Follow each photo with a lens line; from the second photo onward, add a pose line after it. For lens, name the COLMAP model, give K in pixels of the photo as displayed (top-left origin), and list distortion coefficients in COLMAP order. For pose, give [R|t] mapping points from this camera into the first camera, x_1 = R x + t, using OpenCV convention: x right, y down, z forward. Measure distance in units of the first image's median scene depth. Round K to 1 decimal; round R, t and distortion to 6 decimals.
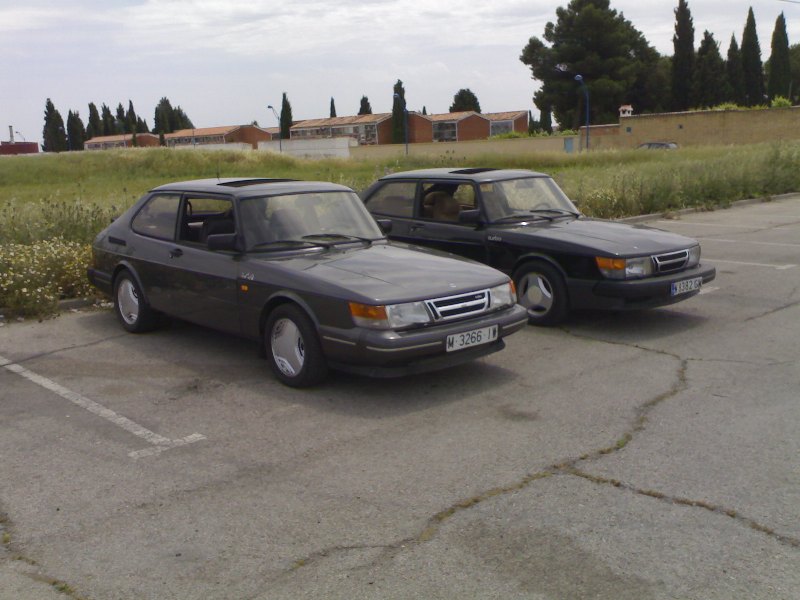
lens RADIAL K [[816.2, 0, 400.0], [0, 816.2, 300.0], [0, 0, 1]] dist [0.023935, 0.015591]
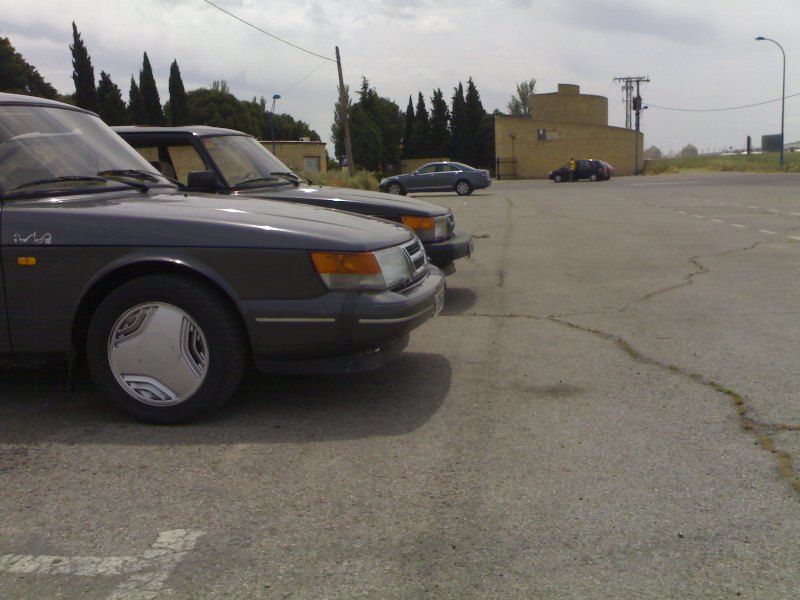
lens RADIAL K [[816.2, 0, 400.0], [0, 816.2, 300.0], [0, 0, 1]] dist [0.023935, 0.015591]
pose [[0.770261, -0.090458, 0.631280, -0.356906], [0.121082, 0.992627, -0.005502, 0.044217], [-0.626128, 0.080674, 0.775535, 0.458722]]
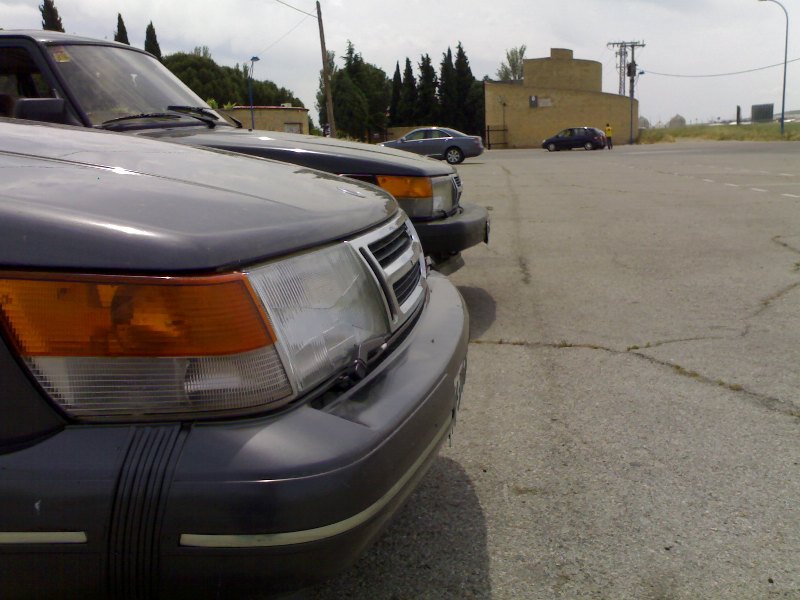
lens RADIAL K [[787.3, 0, 397.7], [0, 787.3, 330.3], [0, 0, 1]] dist [0.014582, -0.005330]
pose [[0.762370, -0.140323, 0.631745, -0.090184], [0.123032, 0.989832, 0.071389, 0.010561], [-0.635338, 0.023300, 0.771882, 0.765823]]
